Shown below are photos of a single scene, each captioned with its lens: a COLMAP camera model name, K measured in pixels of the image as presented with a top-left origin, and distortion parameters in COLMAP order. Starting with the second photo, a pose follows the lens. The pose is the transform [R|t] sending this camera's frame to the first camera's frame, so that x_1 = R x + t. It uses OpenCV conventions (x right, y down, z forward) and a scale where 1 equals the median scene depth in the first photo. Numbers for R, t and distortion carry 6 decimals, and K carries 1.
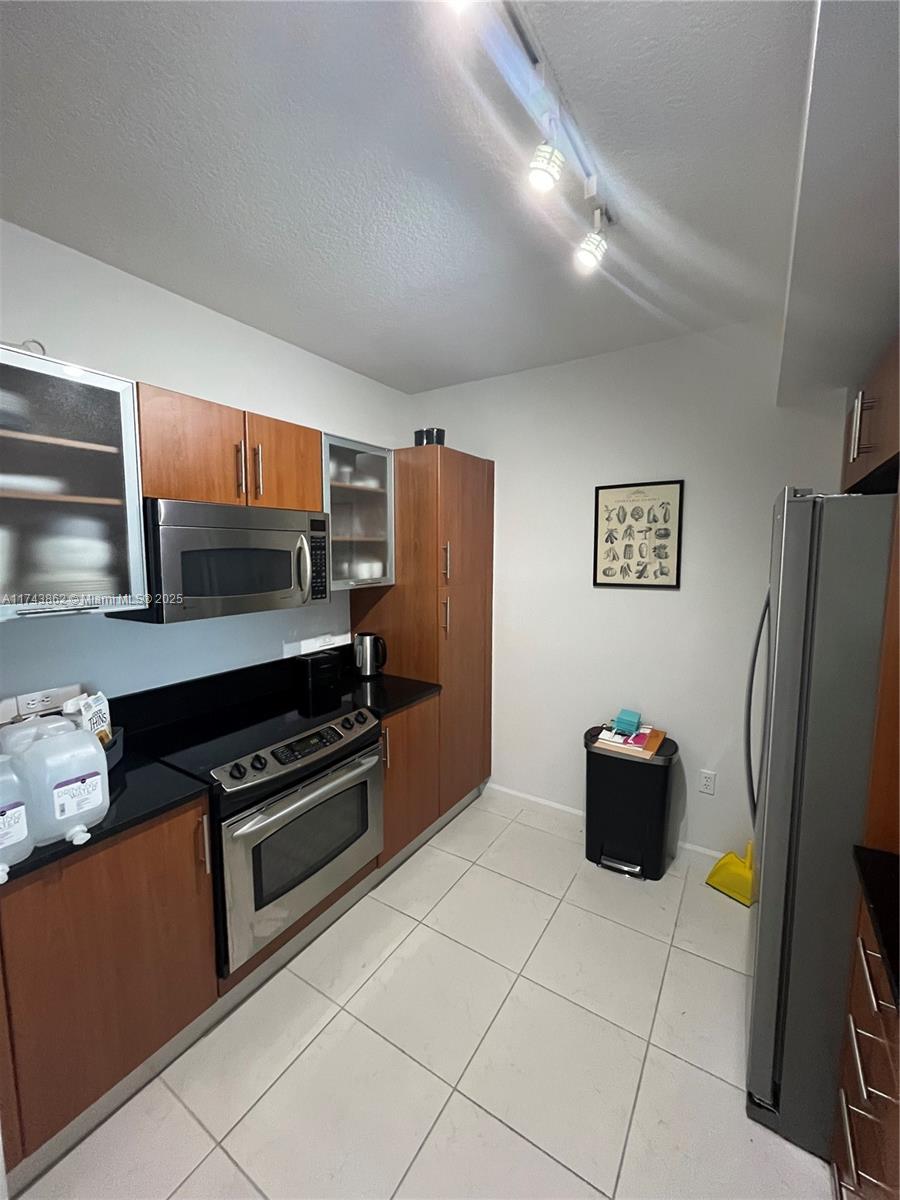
lens RADIAL K [[483.4, 0, 449.7], [0, 483.4, 597.3], [0, 0, 1]] dist [-0.002464, -0.000167]
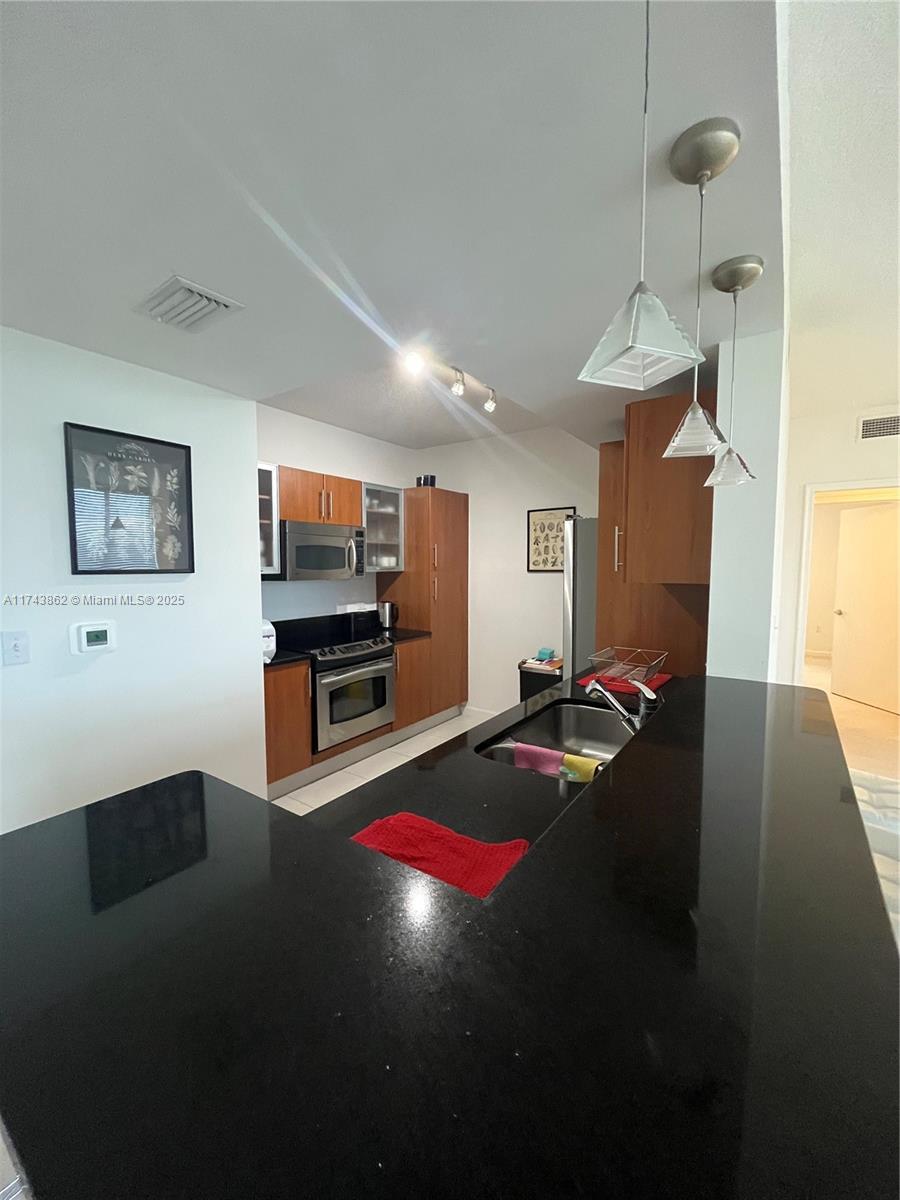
lens RADIAL K [[483.4, 0, 447.2], [0, 483.4, 598.1], [0, 0, 1]] dist [-0.002464, -0.000167]
pose [[0.998836, 0.001664, -0.048203, 0.118686], [-0.003120, 0.999540, -0.030151, 0.121802], [0.048130, 0.030266, 0.998382, -0.658505]]
